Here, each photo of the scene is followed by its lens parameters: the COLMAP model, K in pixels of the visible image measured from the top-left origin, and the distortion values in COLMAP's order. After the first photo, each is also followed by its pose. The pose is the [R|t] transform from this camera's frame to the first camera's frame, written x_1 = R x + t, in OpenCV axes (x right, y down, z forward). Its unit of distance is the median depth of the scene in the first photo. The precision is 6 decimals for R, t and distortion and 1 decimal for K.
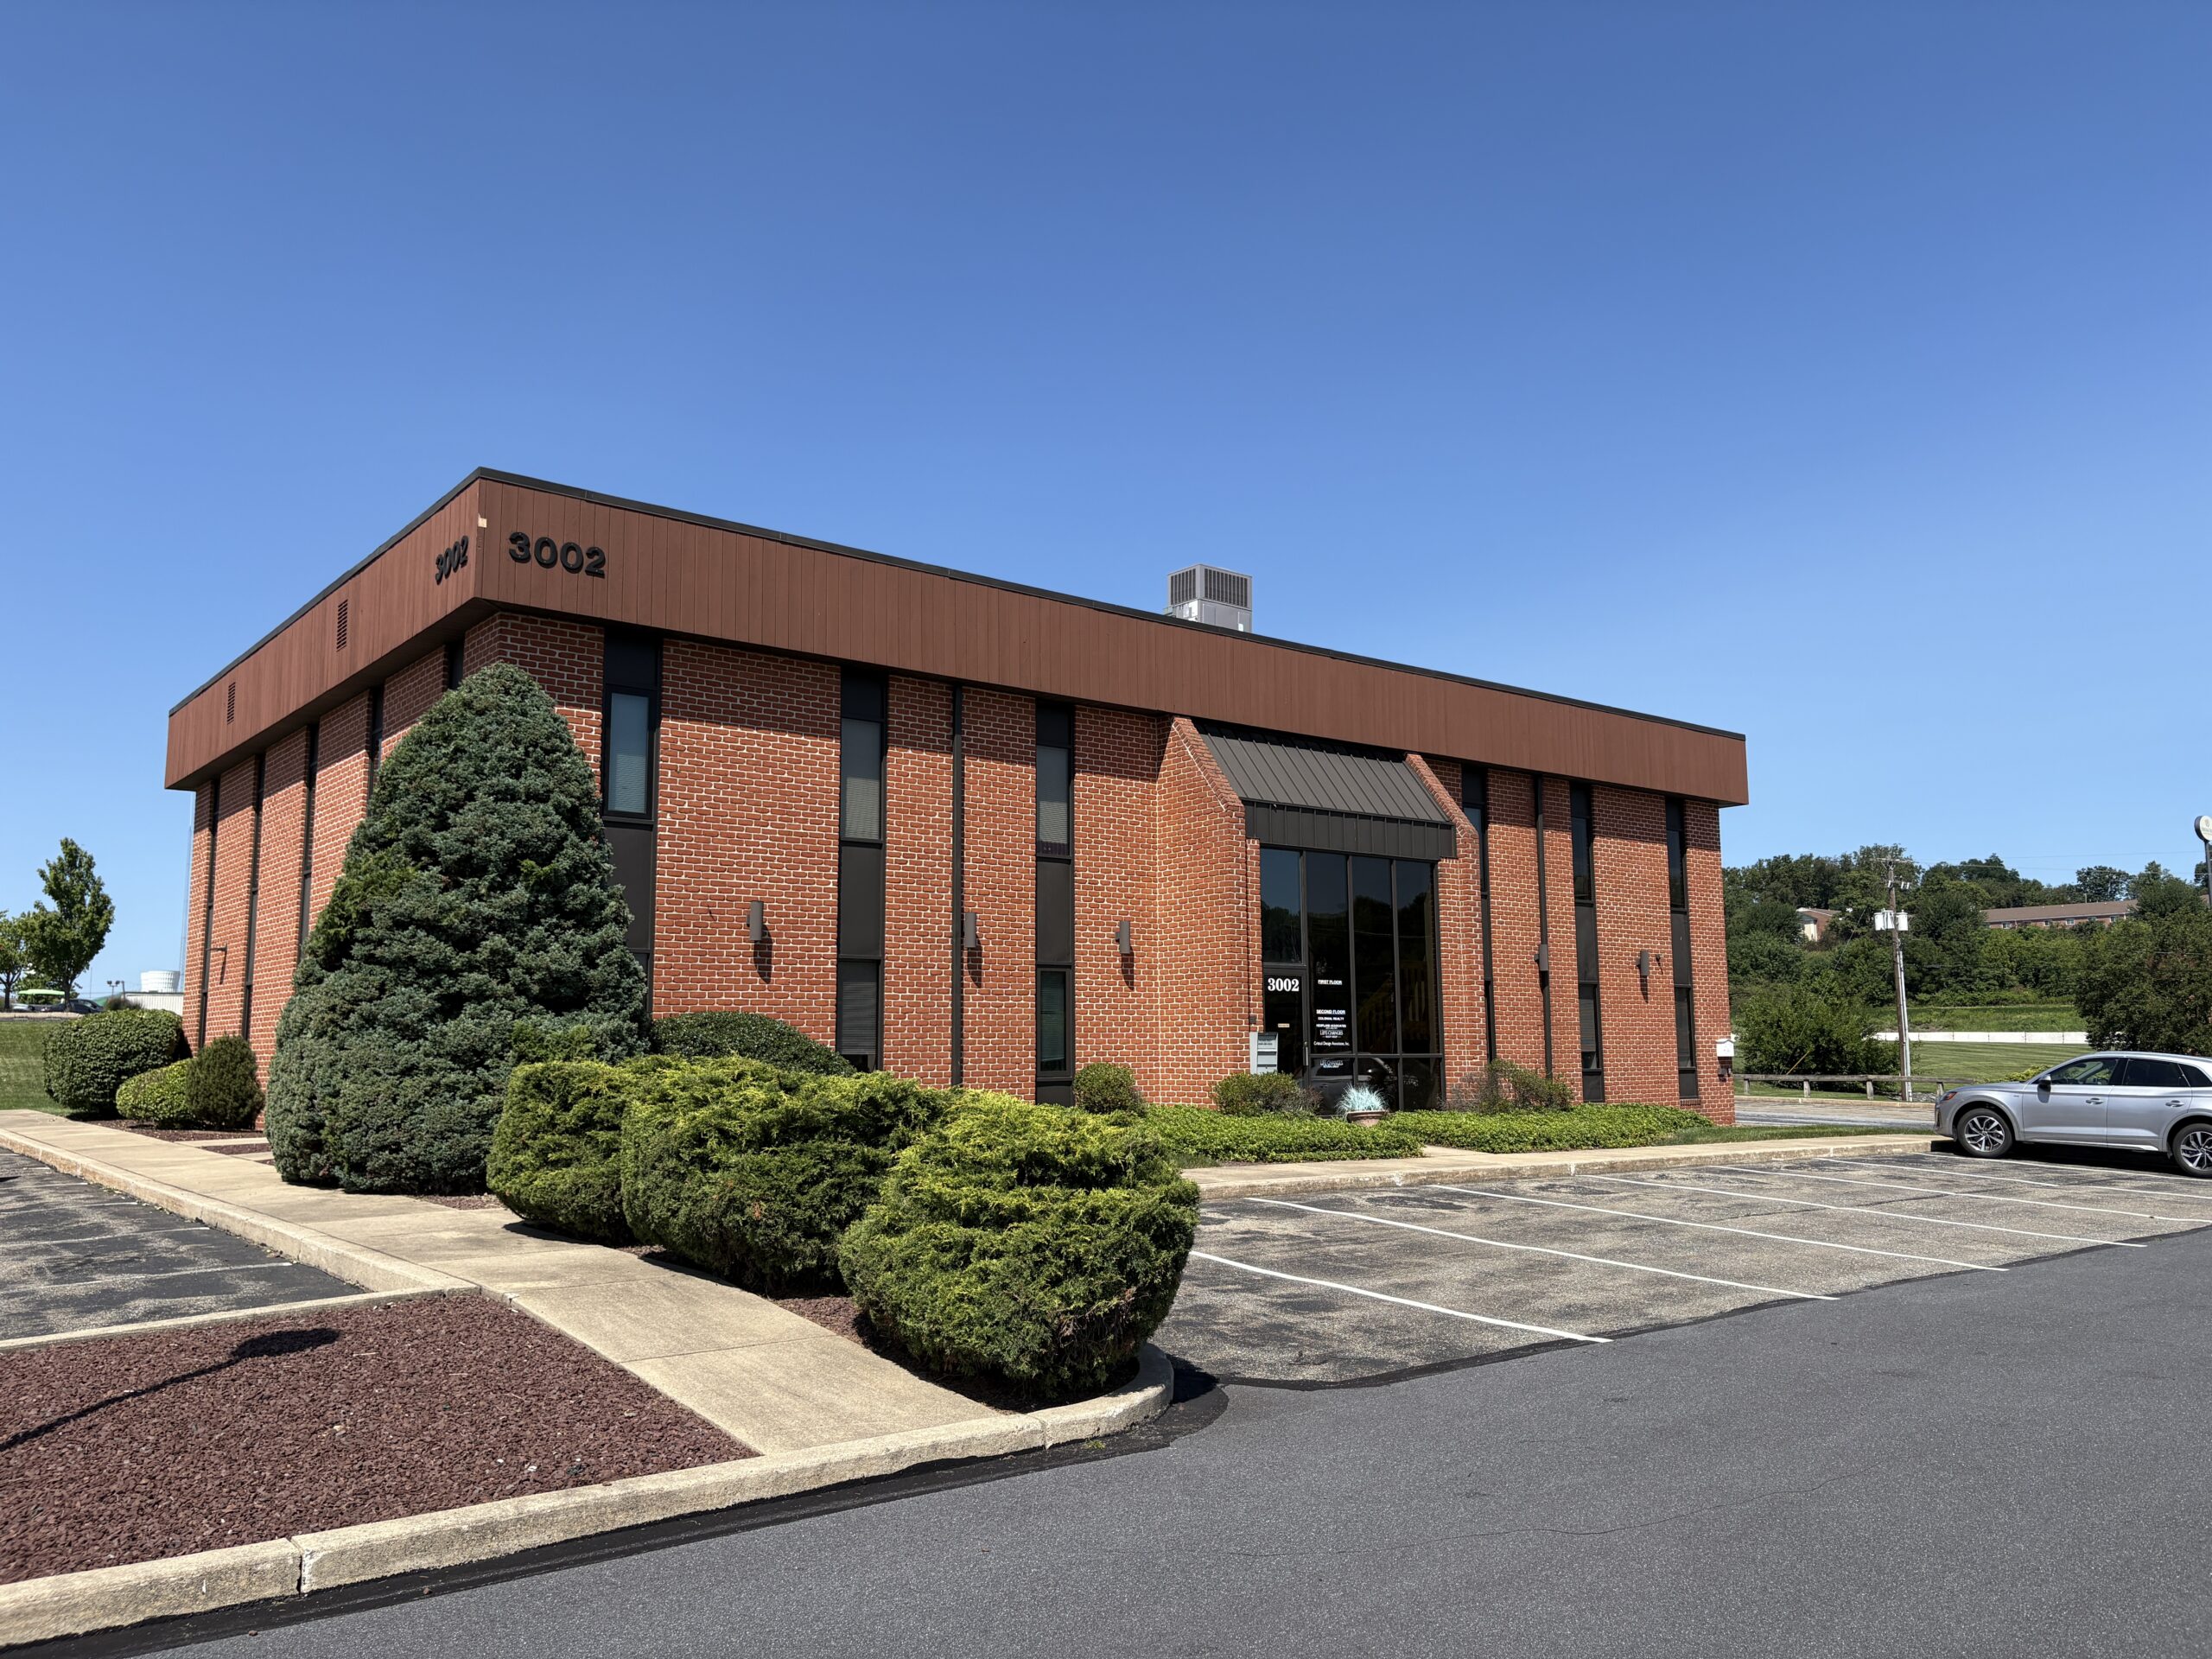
lens RADIAL K [[1669.4, 0, 1106.0], [0, 1669.4, 829.5], [0, 0, 1]] dist [0.107473, -0.205573]
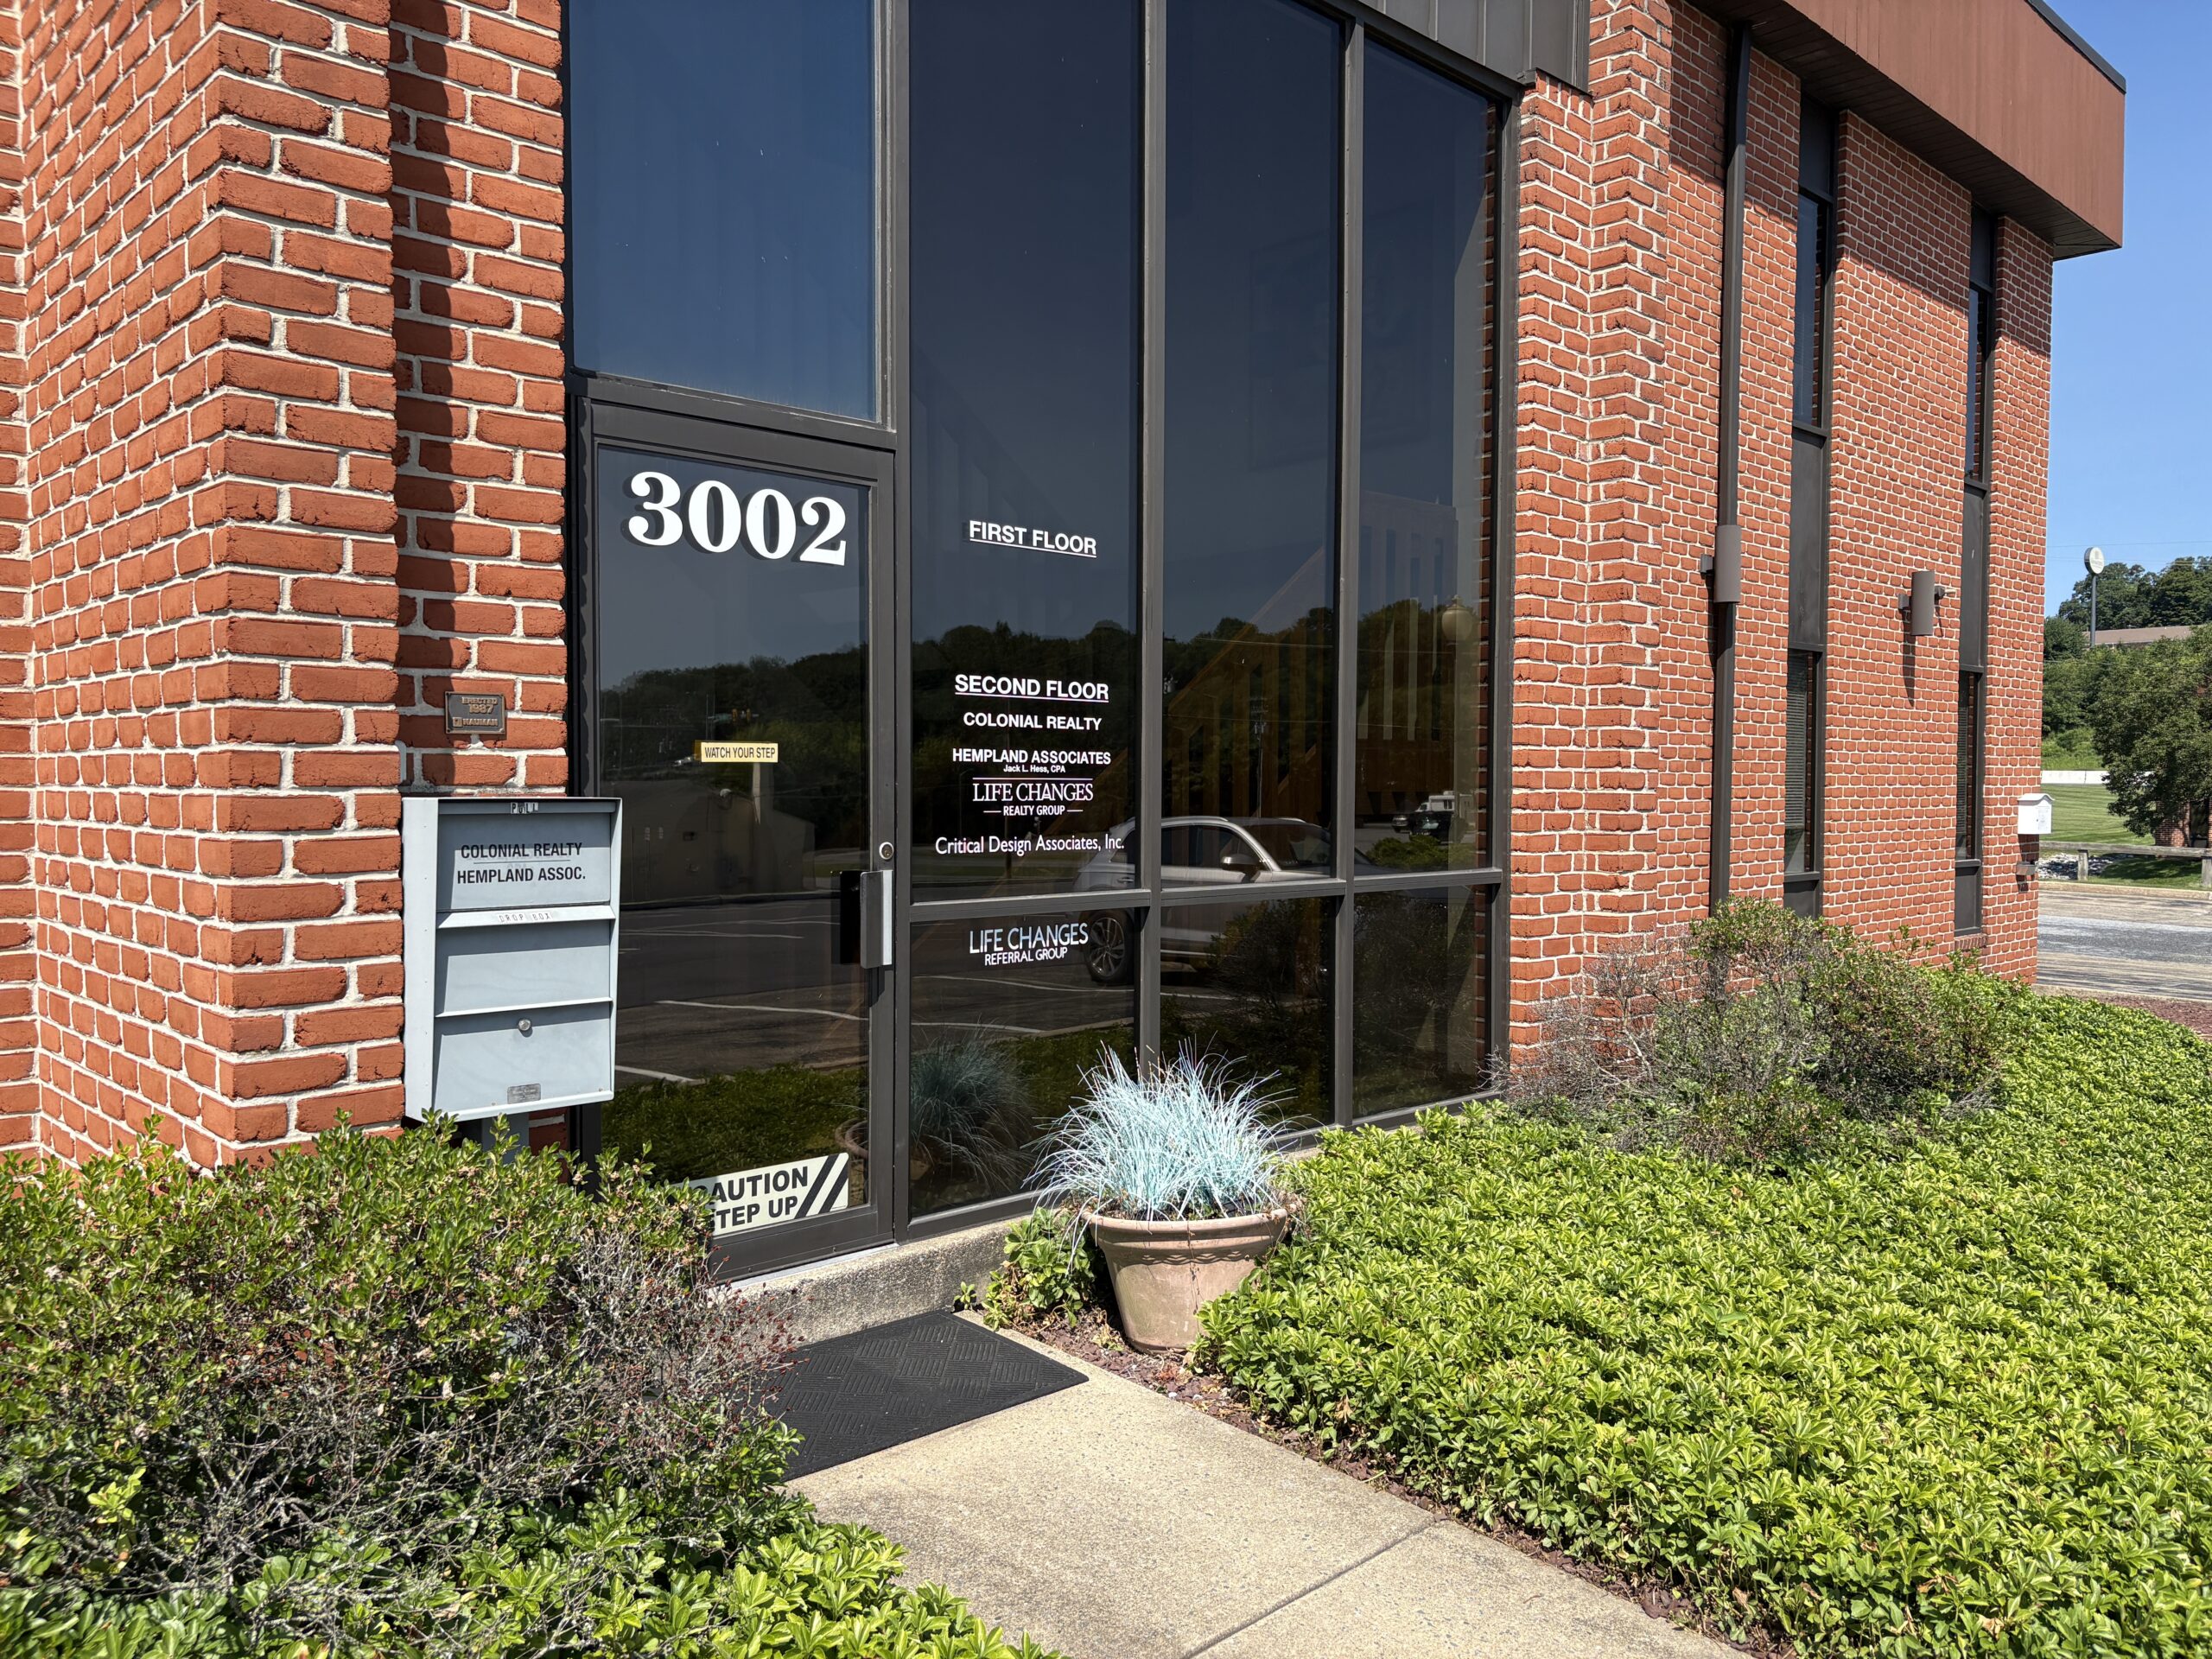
lens RADIAL K [[1669.4, 0, 1106.0], [0, 1669.4, 829.5], [0, 0, 1]] dist [0.107473, -0.205573]
pose [[0.996360, 0.007054, 0.084952, 0.118901], [-0.020511, 0.987129, 0.158603, 0.088371], [-0.082740, -0.159768, 0.983681, 0.754175]]
